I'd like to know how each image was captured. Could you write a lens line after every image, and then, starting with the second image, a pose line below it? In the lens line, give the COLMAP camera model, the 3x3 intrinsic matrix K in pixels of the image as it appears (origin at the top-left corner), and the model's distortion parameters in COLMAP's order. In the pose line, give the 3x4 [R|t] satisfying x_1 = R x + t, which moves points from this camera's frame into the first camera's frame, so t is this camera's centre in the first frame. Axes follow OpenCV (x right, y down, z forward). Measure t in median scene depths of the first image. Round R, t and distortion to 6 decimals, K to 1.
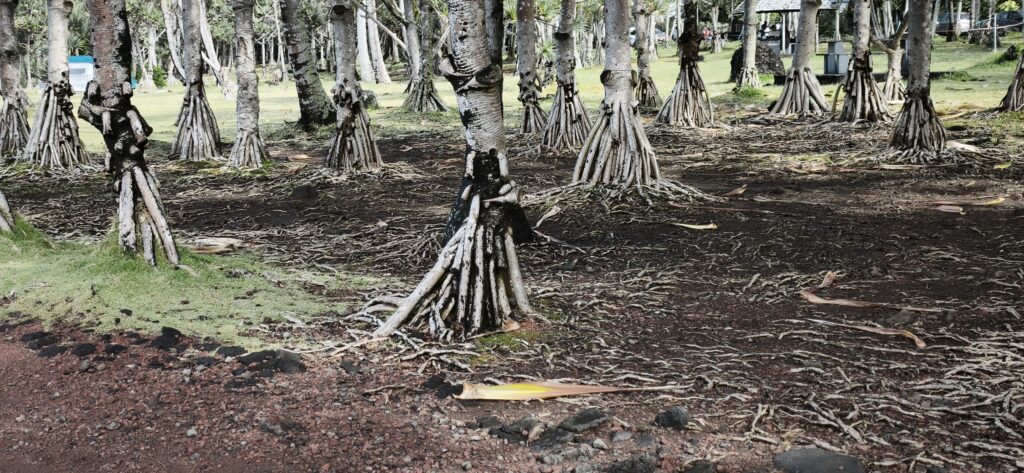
lens RADIAL K [[1326.5, 0, 511.8], [0, 1326.5, 236.6], [0, 0, 1]] dist [0.148425, 0.000000]
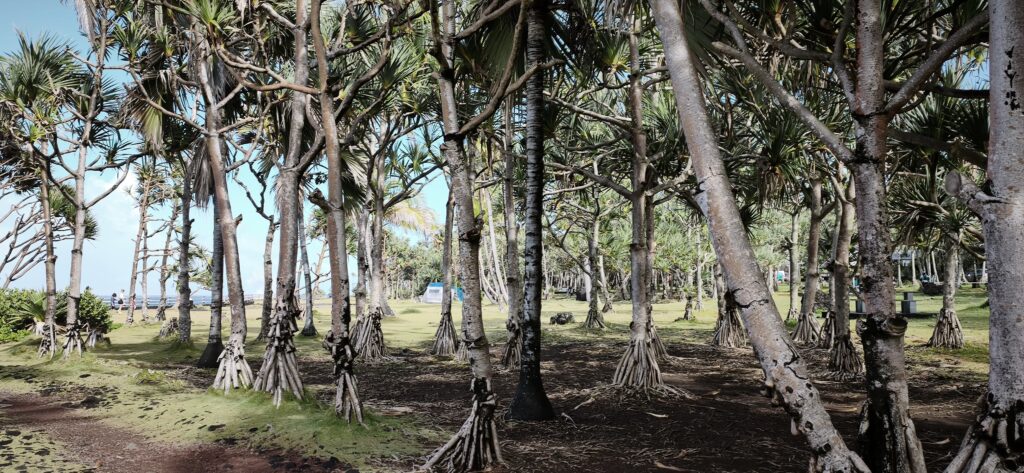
lens RADIAL K [[807.9, 0, 512.0], [0, 807.9, 236.5], [0, 0, 1]] dist [0.039924, -0.007715]
pose [[0.975163, 0.010221, -0.221252, 0.238288], [-0.052257, 0.981351, -0.184984, -0.040688], [0.215235, 0.191952, 0.957511, -0.169085]]
